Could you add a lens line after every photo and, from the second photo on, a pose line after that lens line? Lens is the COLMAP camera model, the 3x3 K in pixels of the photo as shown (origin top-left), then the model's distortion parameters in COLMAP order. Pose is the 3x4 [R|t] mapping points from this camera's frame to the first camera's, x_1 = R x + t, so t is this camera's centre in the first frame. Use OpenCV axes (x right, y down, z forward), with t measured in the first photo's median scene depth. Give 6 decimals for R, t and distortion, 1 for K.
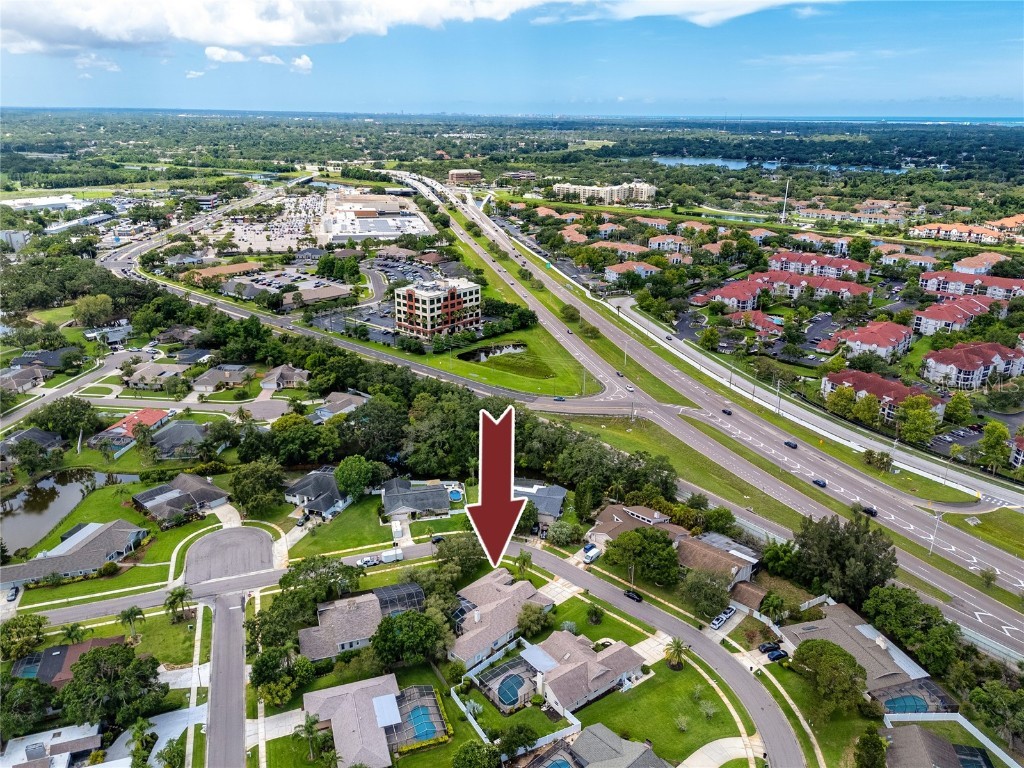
lens RADIAL K [[752.0, 0, 514.3], [0, 752.0, 381.0], [0, 0, 1]] dist [0.069276, -0.061734]
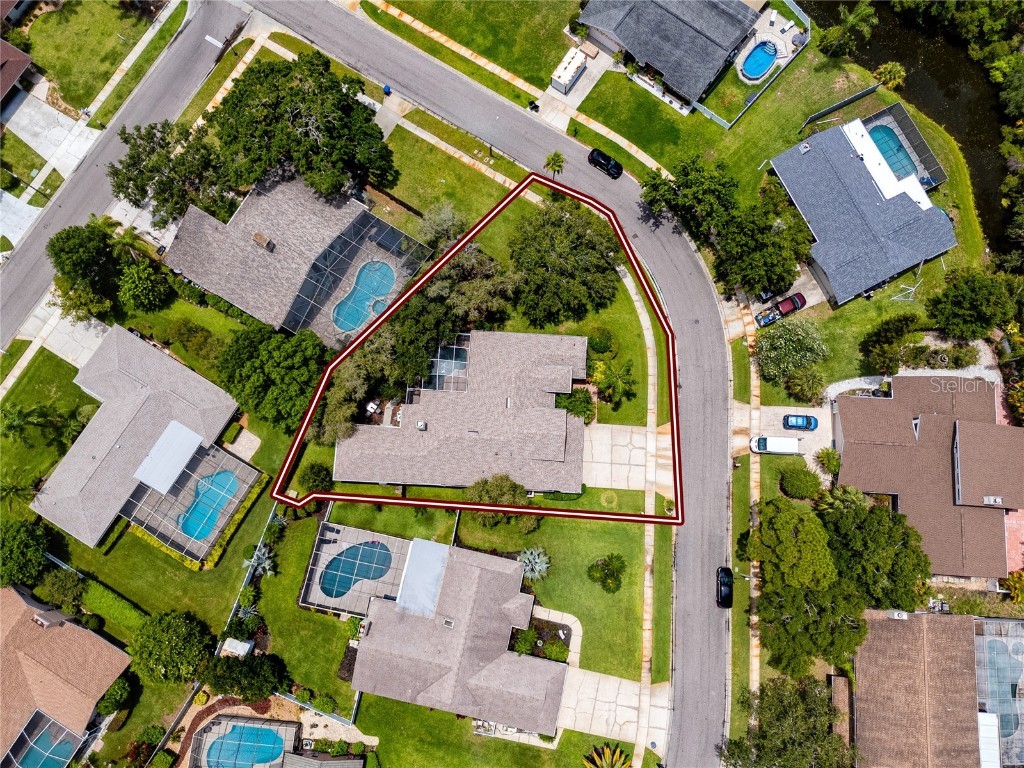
lens RADIAL K [[752.0, 0, 514.3], [0, 752.0, 381.0], [0, 0, 1]] dist [0.069276, -0.061734]
pose [[0.640021, 0.758482, -0.122792, 0.032625], [-0.266214, 0.368811, 0.890566, -0.177510], [0.720766, -0.537292, 0.437965, 0.828685]]
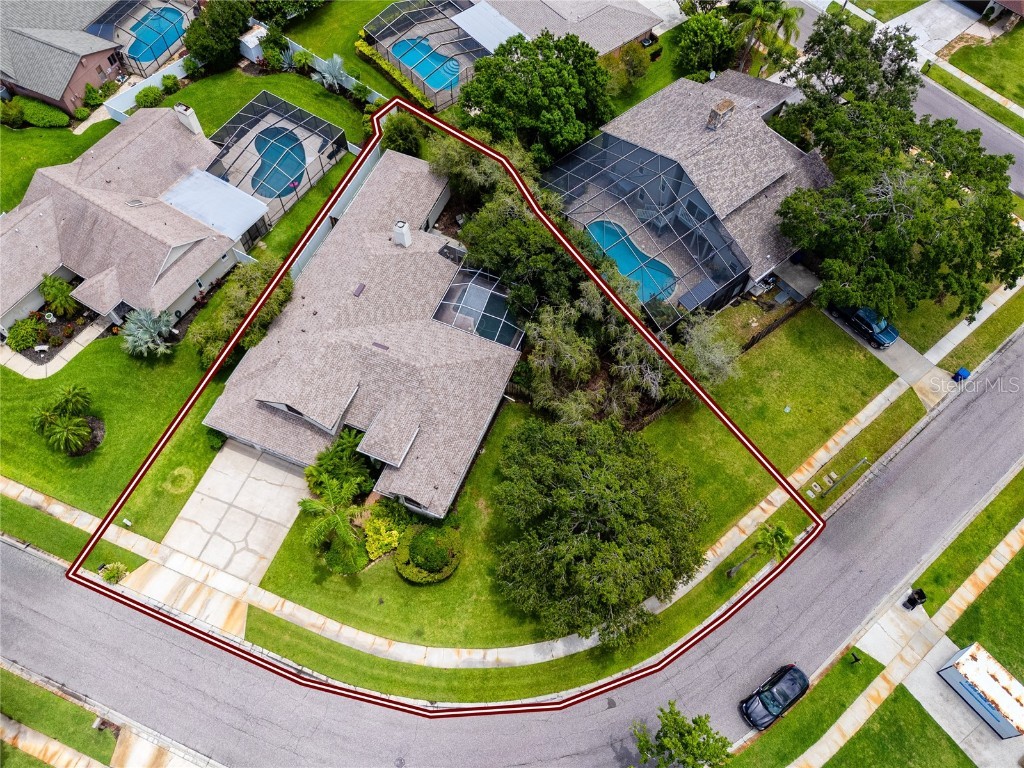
lens RADIAL K [[752.0, 0, 514.3], [0, 752.0, 381.0], [0, 0, 1]] dist [0.069276, -0.061734]
pose [[-0.935444, 0.297491, -0.190904, -0.009809], [-0.139548, 0.185397, 0.972705, -0.027642], [0.324764, 0.936551, -0.131914, 1.117009]]
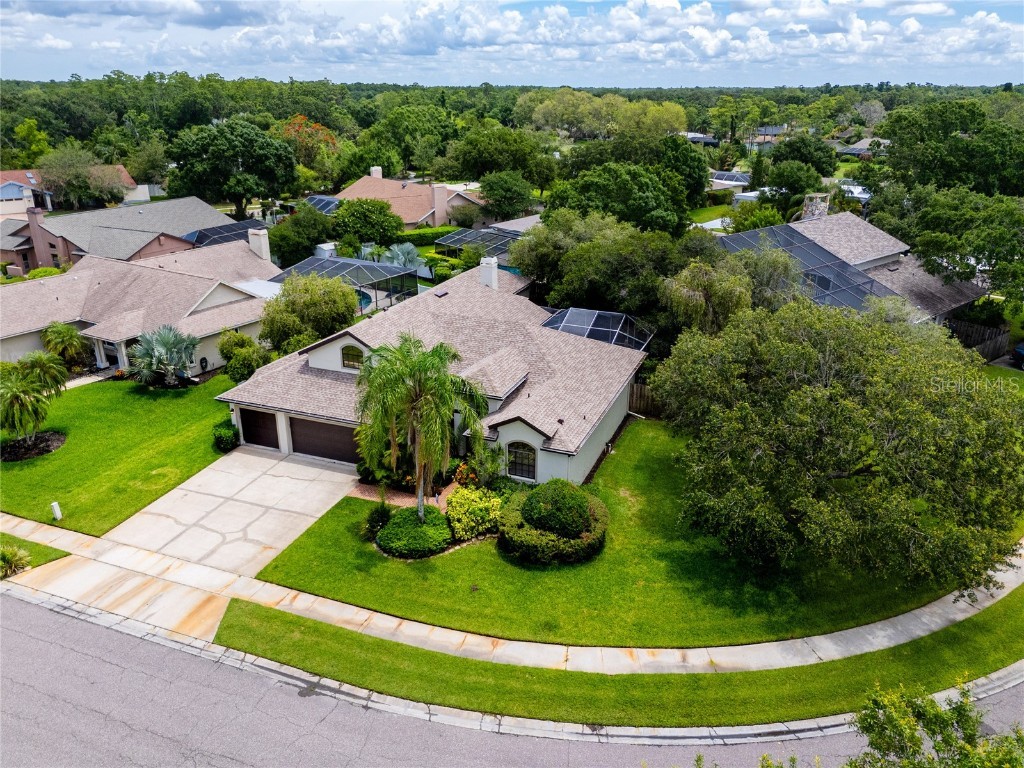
lens RADIAL K [[752.0, 0, 514.3], [0, 752.0, 381.0], [0, 0, 1]] dist [0.069276, -0.061734]
pose [[-0.930870, 0.121164, -0.344673, 0.051419], [-0.133044, 0.766211, 0.628665, 0.148493], [0.340264, 0.631063, -0.697123, 1.231437]]
